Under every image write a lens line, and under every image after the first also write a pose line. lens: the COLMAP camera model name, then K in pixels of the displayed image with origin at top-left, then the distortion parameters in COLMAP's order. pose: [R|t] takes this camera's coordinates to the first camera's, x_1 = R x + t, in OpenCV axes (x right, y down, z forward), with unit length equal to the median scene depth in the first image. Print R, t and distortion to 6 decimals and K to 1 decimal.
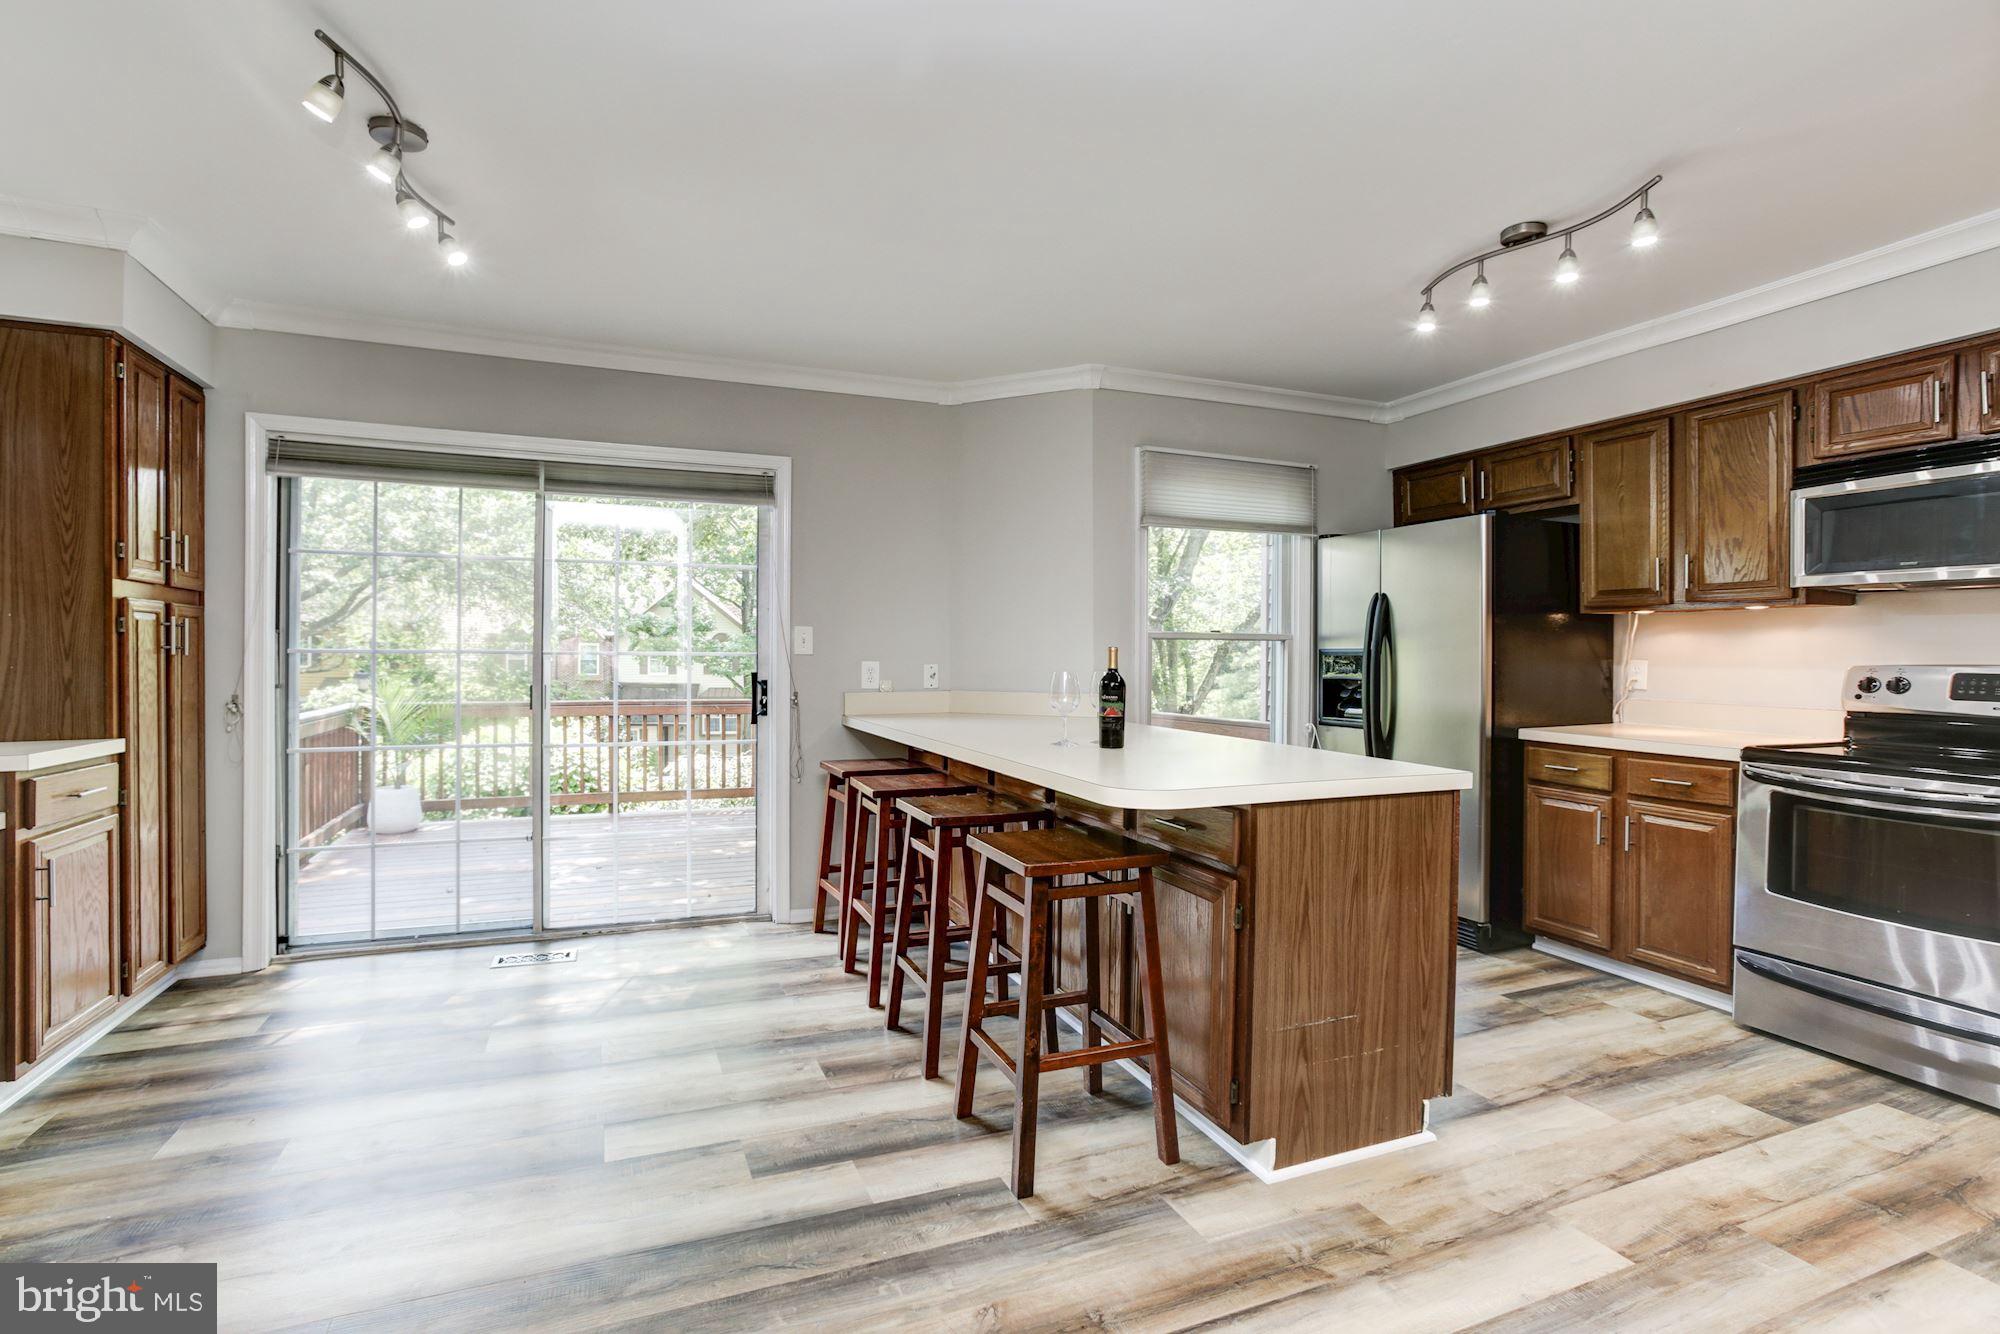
lens RADIAL K [[919.7, 0, 1003.9], [0, 919.7, 657.6], [0, 0, 1]] dist [-0.064997, 0.034760]
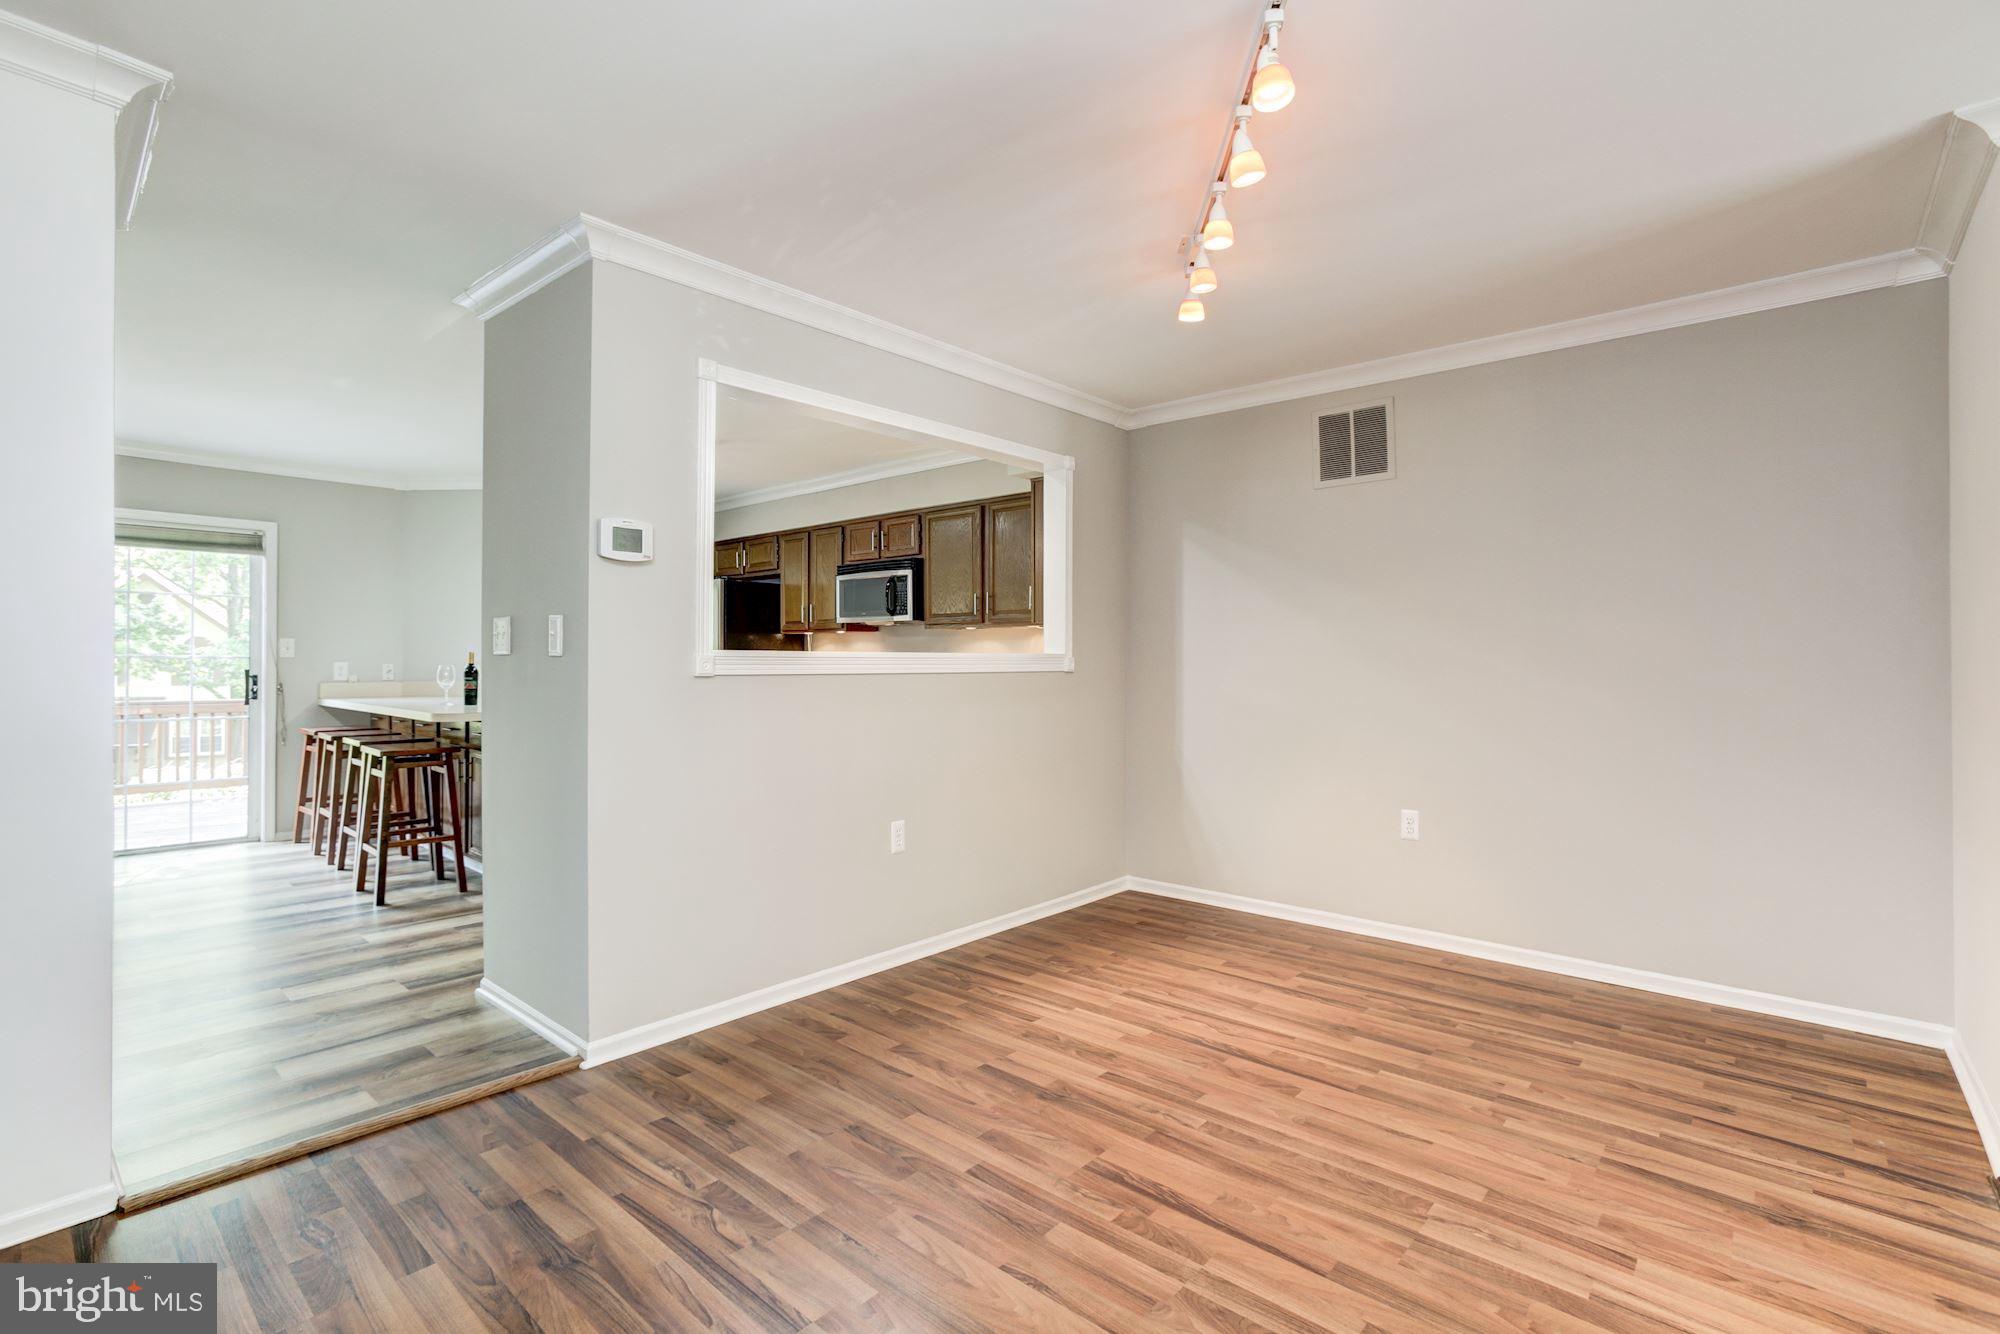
lens RADIAL K [[944.3, 0, 968.6], [0, 944.3, 655.4], [0, 0, 1]] dist [-0.065688, 0.037944]
pose [[0.920697, -0.001677, 0.390274, 0.267307], [0.005159, 0.999956, -0.007873, 0.013715], [-0.390244, 0.009262, 0.920665, -0.995131]]
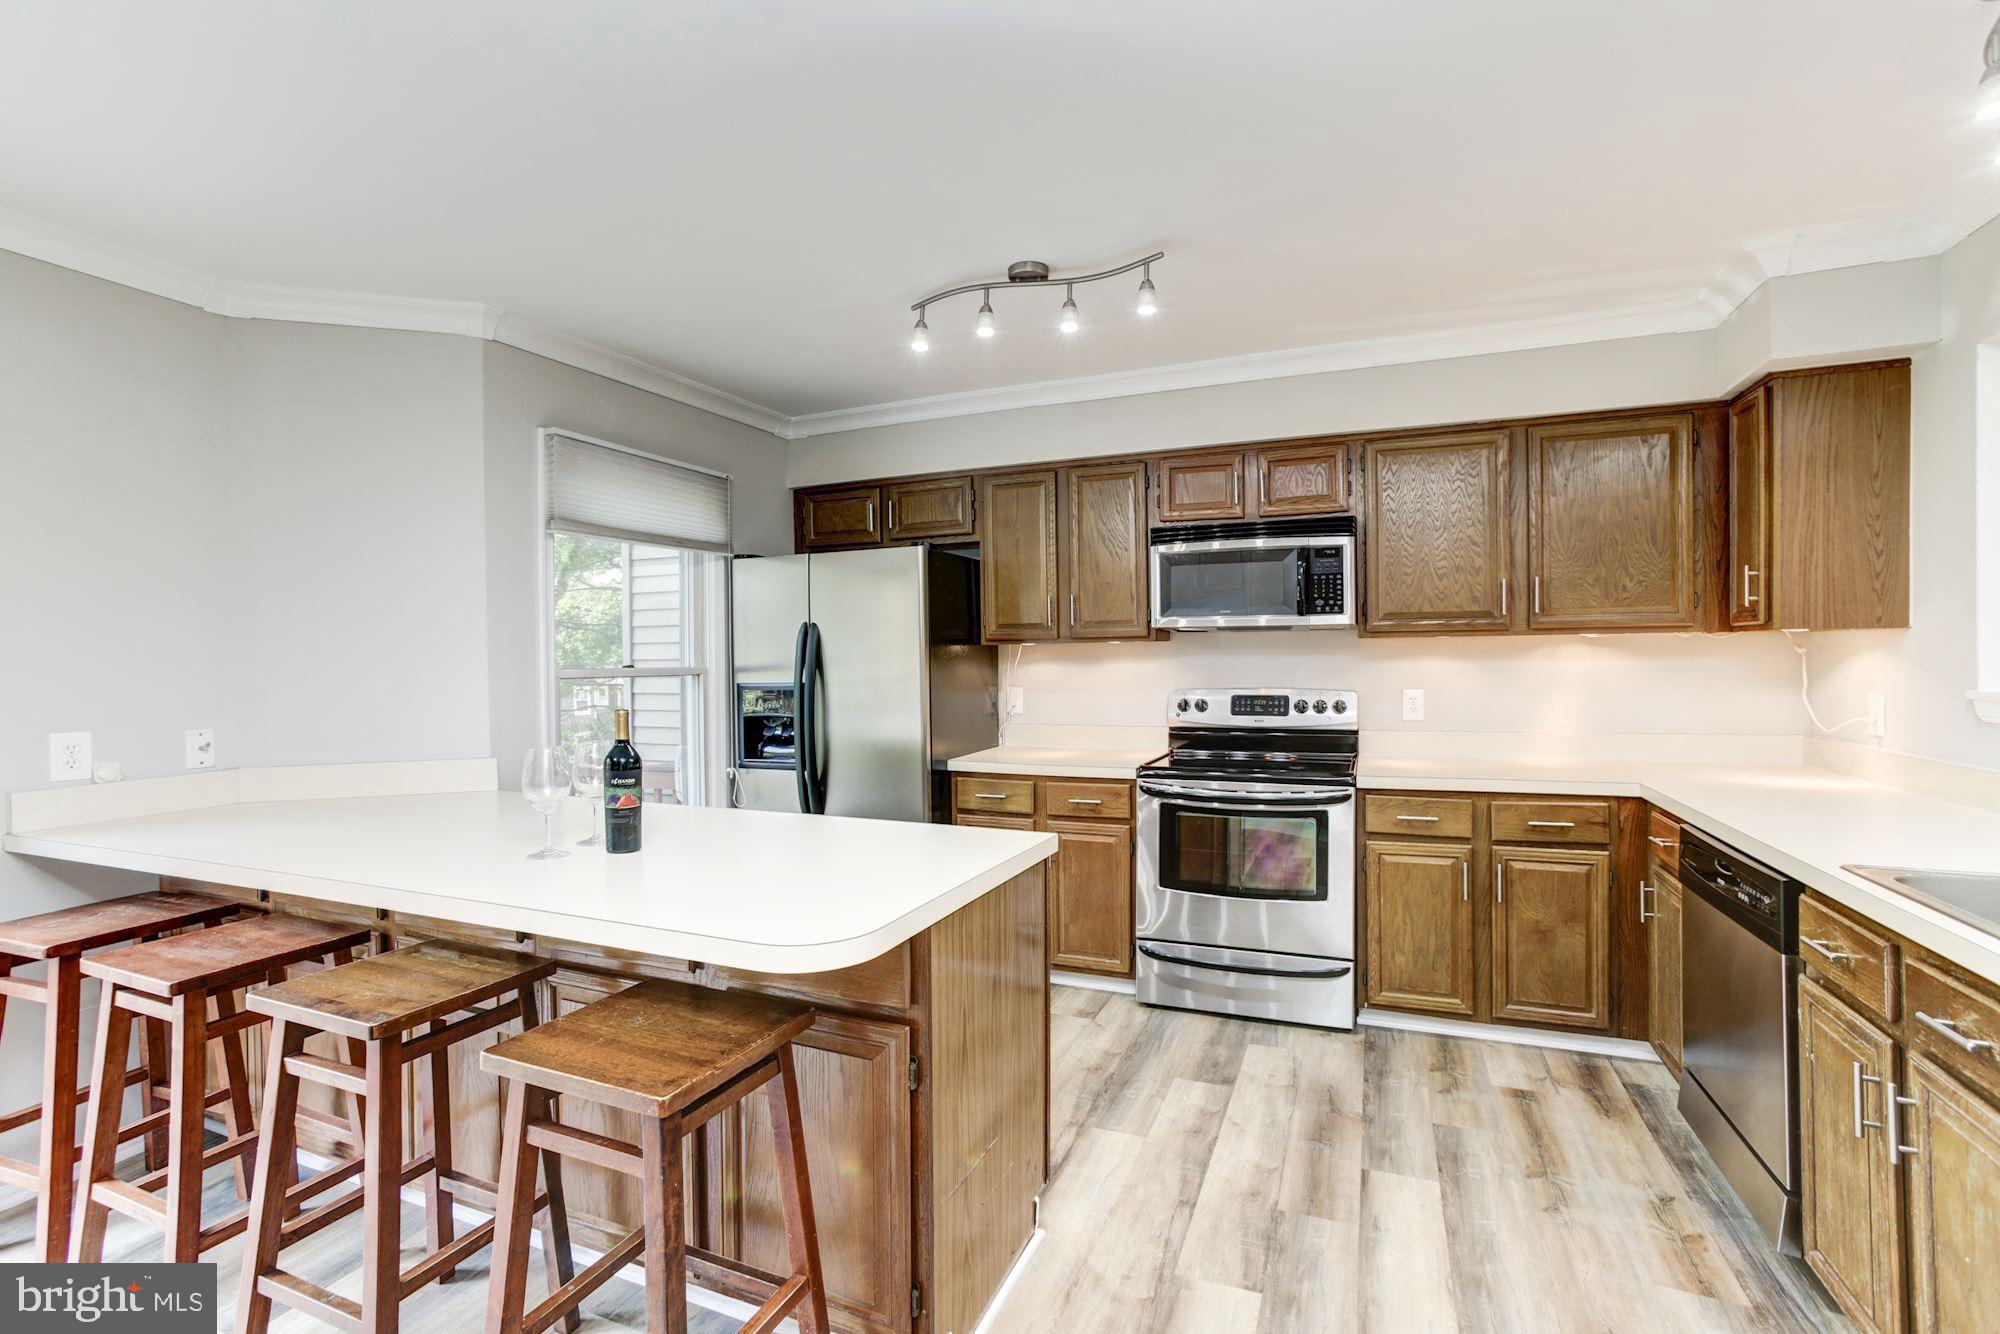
lens RADIAL K [[940.5, 0, 994.2], [0, 940.5, 676.4], [0, 0, 1]] dist [-0.063181, 0.038371]
pose [[0.733307, -0.021174, 0.679568, -0.110697], [0.016048, 0.999776, 0.013834, -0.029830], [-0.679708, 0.000761, 0.733482, 0.193726]]
